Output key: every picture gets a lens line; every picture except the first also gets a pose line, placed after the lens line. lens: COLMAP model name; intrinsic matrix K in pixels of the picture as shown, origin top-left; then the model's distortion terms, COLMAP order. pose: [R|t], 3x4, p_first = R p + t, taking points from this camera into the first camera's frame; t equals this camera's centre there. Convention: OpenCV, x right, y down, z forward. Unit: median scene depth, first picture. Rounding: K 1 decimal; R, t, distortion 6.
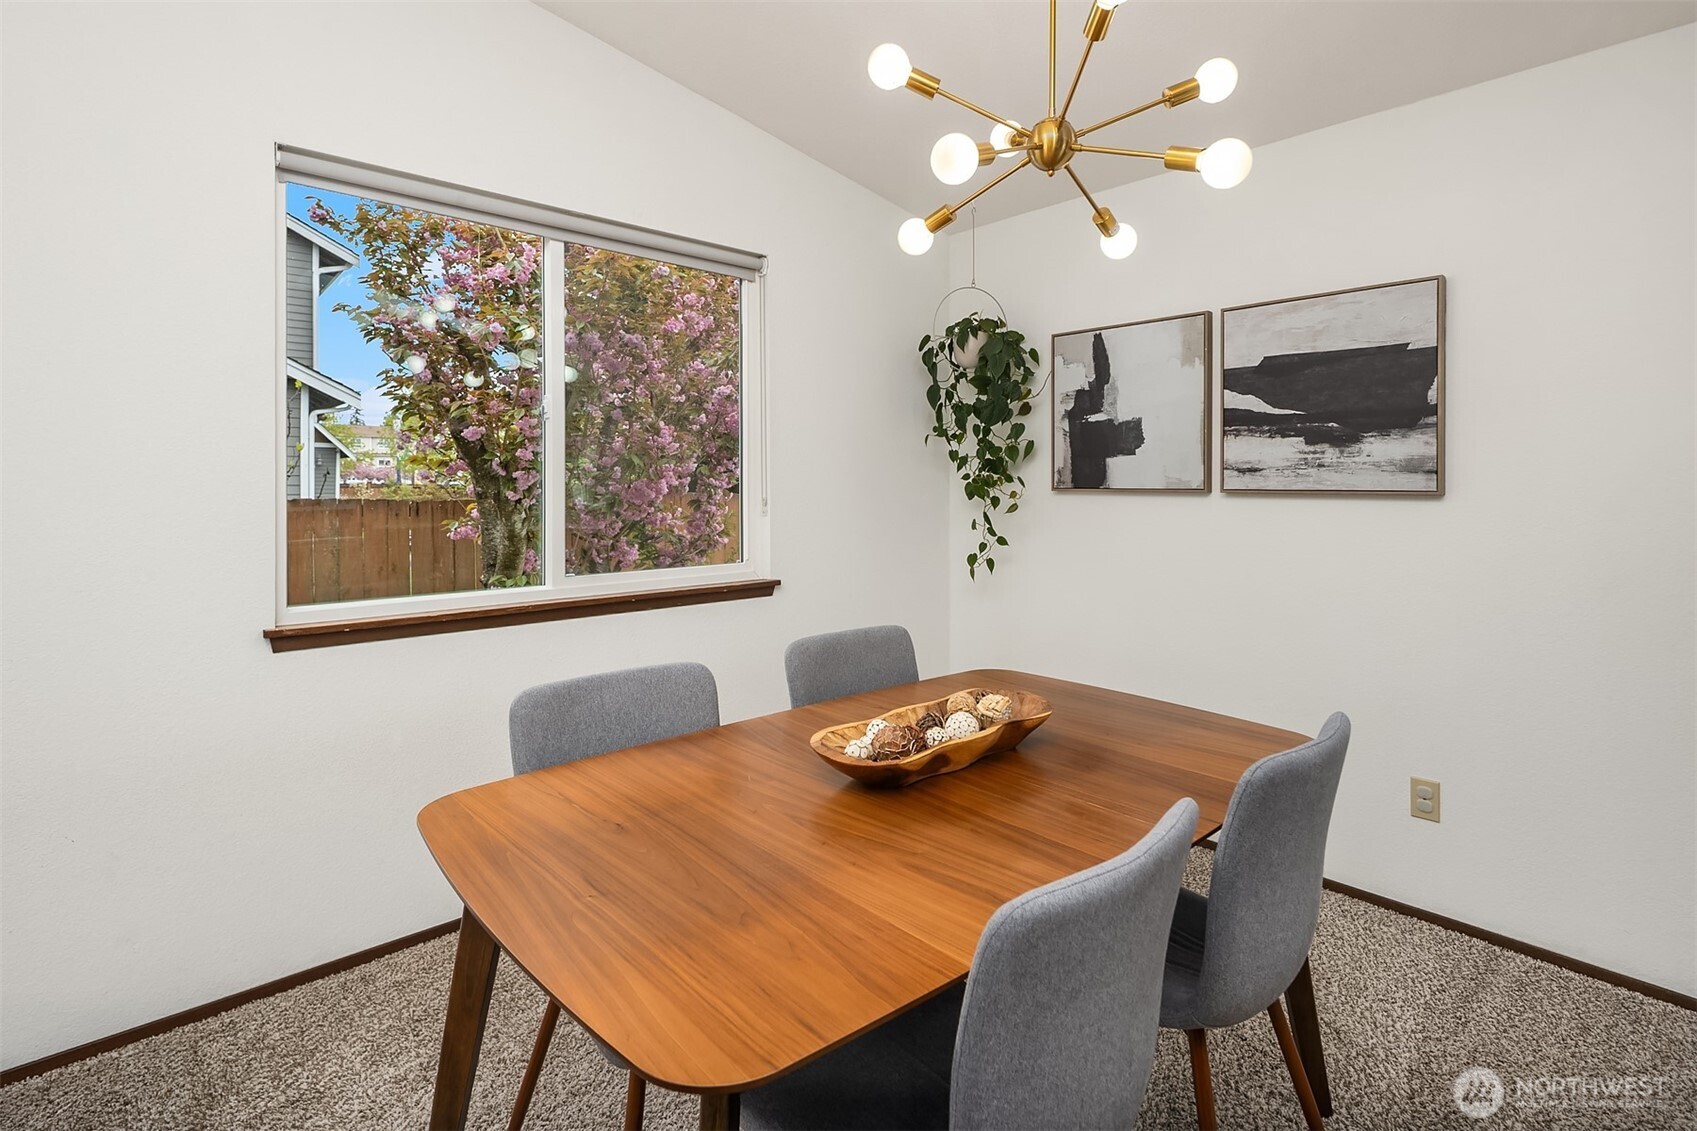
lens RADIAL K [[828.1, 0, 849.7], [0, 828.1, 486.9], [0, 0, 1]] dist [0.007252, 0.000105]
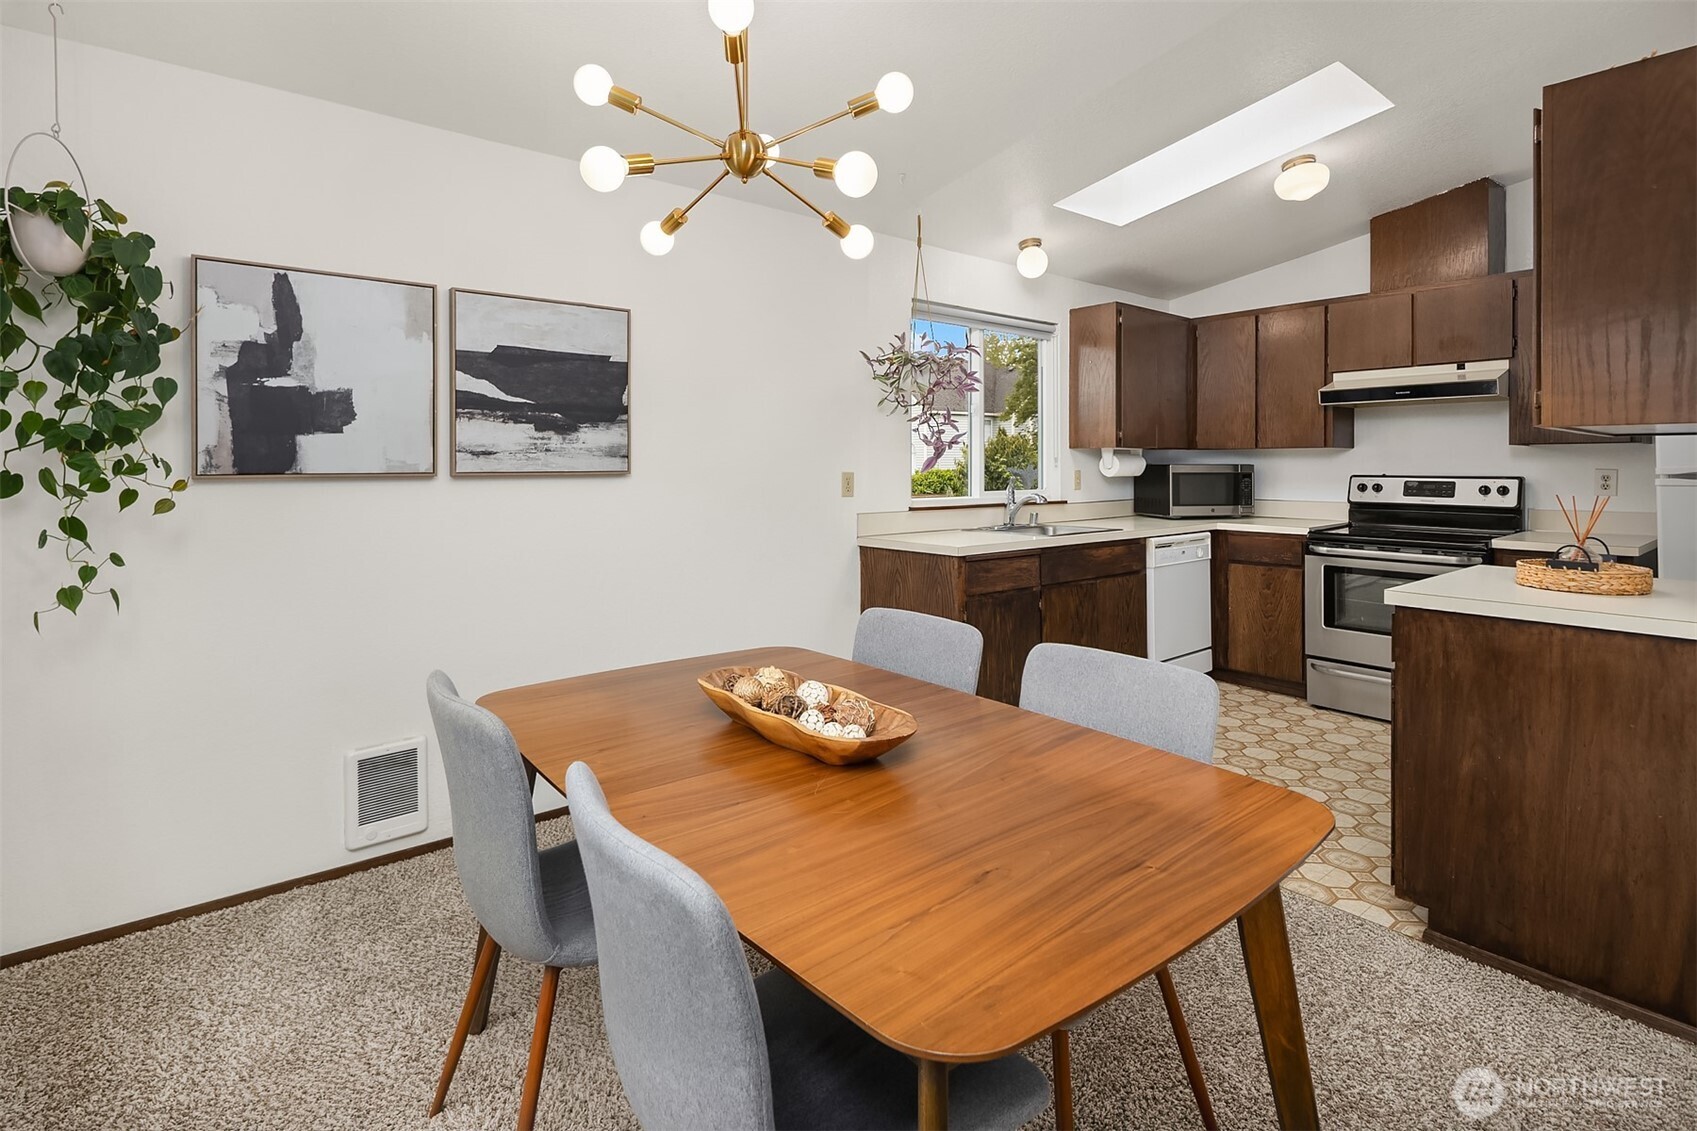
lens RADIAL K [[821.9, 0, 850.3], [0, 821.9, 464.7], [0, 0, 1]] dist [0.003397, -0.000875]
pose [[0.043067, -0.002366, 0.999069, -0.487567], [0.009861, 0.999949, 0.001943, -0.003383], [-0.999024, 0.009768, 0.043088, 0.480536]]
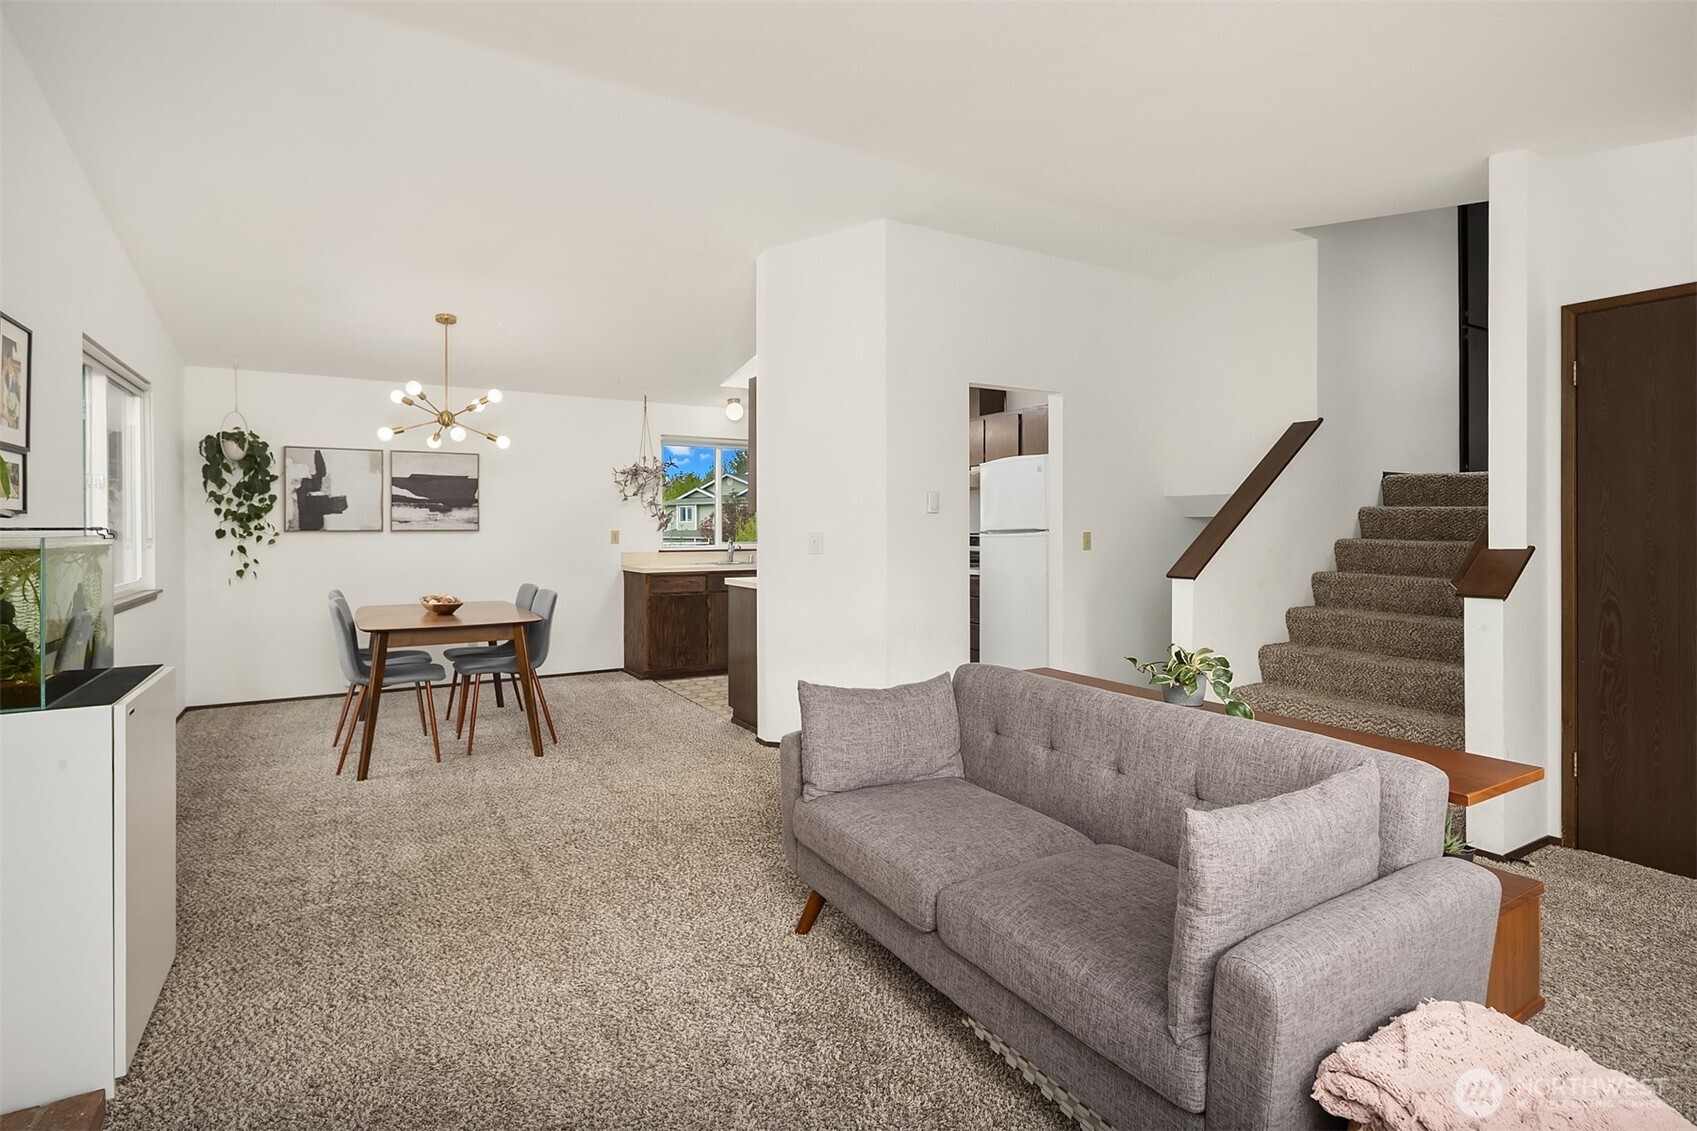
lens RADIAL K [[819.3, 0, 848.4], [0, 819.3, 524.3], [0, 0, 1]] dist [0.000493, -0.000099]
pose [[0.187475, 0.001070, 0.982269, -1.470280], [0.010311, 0.999942, -0.003057, 0.006449], [-0.982215, 0.010701, 0.187454, -0.622868]]
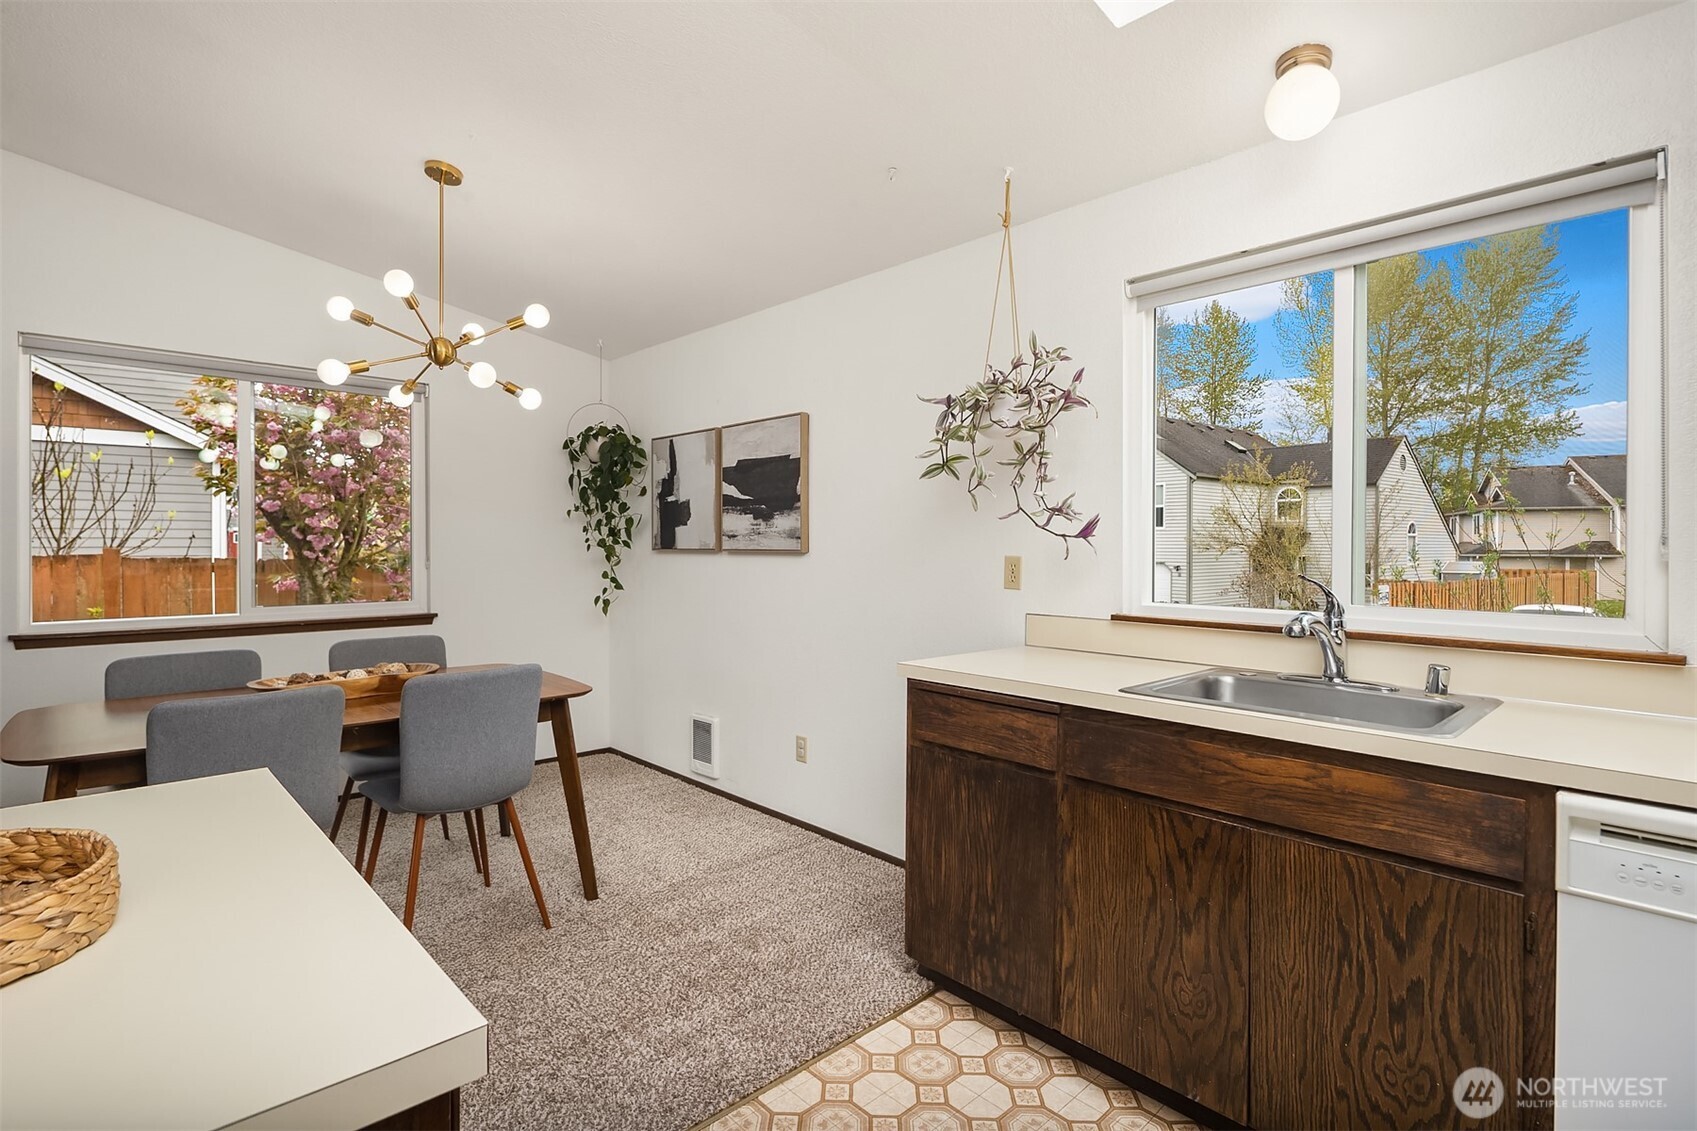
lens RADIAL K [[815.6, 0, 853.2], [0, 815.6, 548.5], [0, 0, 1]] dist [0.001494, -0.000355]
pose [[0.999516, 0.002579, 0.031013, 0.621620], [-0.002473, 0.999991, -0.003475, 0.005773], [-0.031022, 0.003397, 0.999513, -0.441346]]
